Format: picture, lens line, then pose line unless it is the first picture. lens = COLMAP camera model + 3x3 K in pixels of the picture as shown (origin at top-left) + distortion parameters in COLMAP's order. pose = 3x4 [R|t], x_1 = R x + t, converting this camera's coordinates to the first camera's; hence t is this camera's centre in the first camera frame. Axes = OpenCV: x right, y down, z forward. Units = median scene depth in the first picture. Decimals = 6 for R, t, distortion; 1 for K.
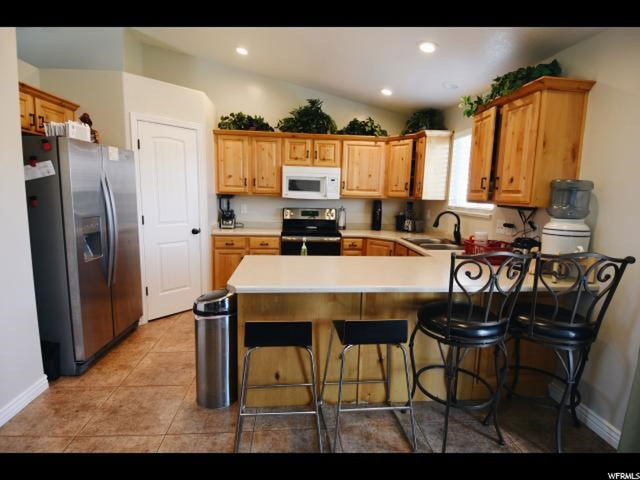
lens RADIAL K [[339.8, 0, 323.3], [0, 339.8, 239.6], [0, 0, 1]] dist [0.083597, -0.072482]
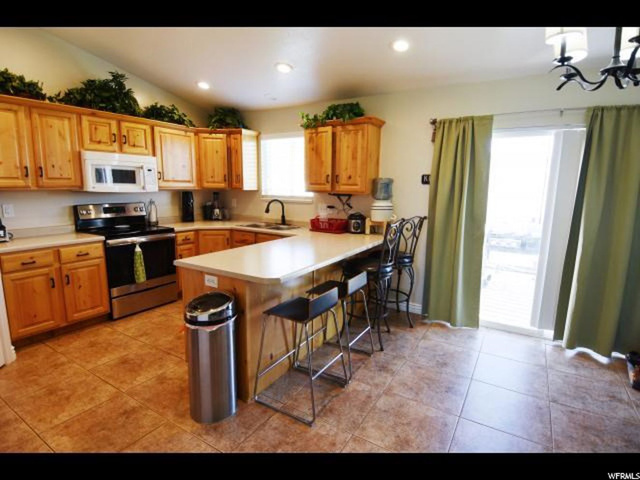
lens RADIAL K [[339.8, 0, 323.3], [0, 339.8, 239.6], [0, 0, 1]] dist [0.083597, -0.072482]
pose [[0.594579, -0.146700, 0.790541, -0.450780], [0.113004, 0.988702, 0.098480, -0.034202], [-0.796057, 0.030780, 0.604439, 0.101935]]
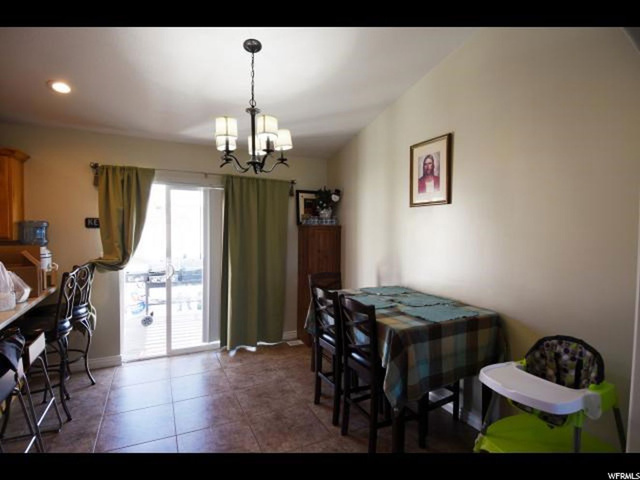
lens RADIAL K [[339.8, 0, 323.3], [0, 339.8, 239.6], [0, 0, 1]] dist [0.083597, -0.072482]
pose [[-0.351376, -0.066342, 0.933881, -0.571954], [0.110997, 0.987499, 0.111914, -0.062323], [-0.929631, 0.142981, -0.339620, 0.185869]]
